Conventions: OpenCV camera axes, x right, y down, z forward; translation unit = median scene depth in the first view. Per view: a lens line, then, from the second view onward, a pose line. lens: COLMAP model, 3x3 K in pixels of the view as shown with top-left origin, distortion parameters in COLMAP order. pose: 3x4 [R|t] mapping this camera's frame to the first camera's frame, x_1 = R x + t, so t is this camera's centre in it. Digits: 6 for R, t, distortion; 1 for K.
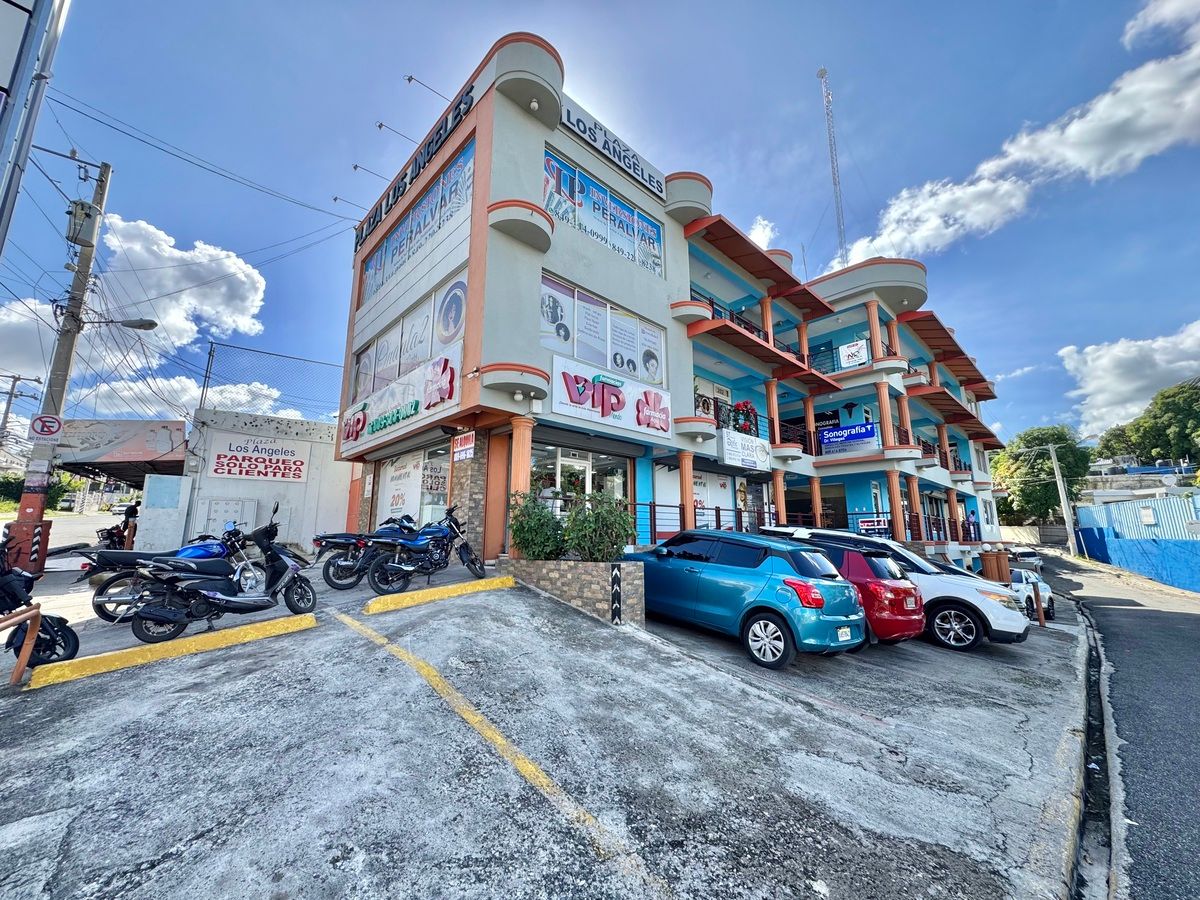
lens RADIAL K [[482.0, 0, 600.0], [0, 482.0, 450.0], [0, 0, 1]] dist [-0.000654, -0.000063]
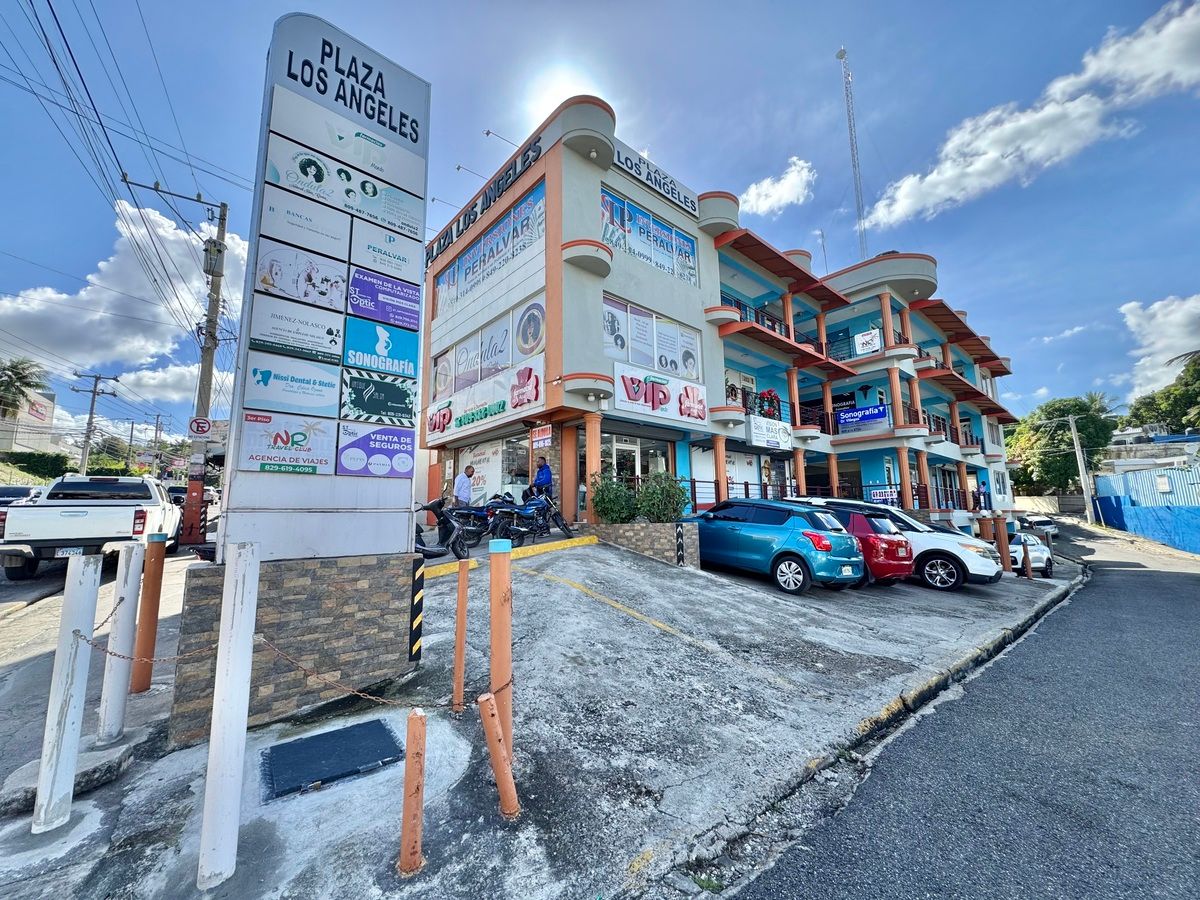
lens RADIAL K [[482.0, 0, 600.0], [0, 482.0, 450.0], [0, 0, 1]] dist [-0.000654, -0.000063]
pose [[0.999073, -0.020065, -0.038088, -0.070594], [0.021751, 0.998778, 0.044389, -0.020670], [0.037151, -0.045176, 0.998288, -0.194303]]
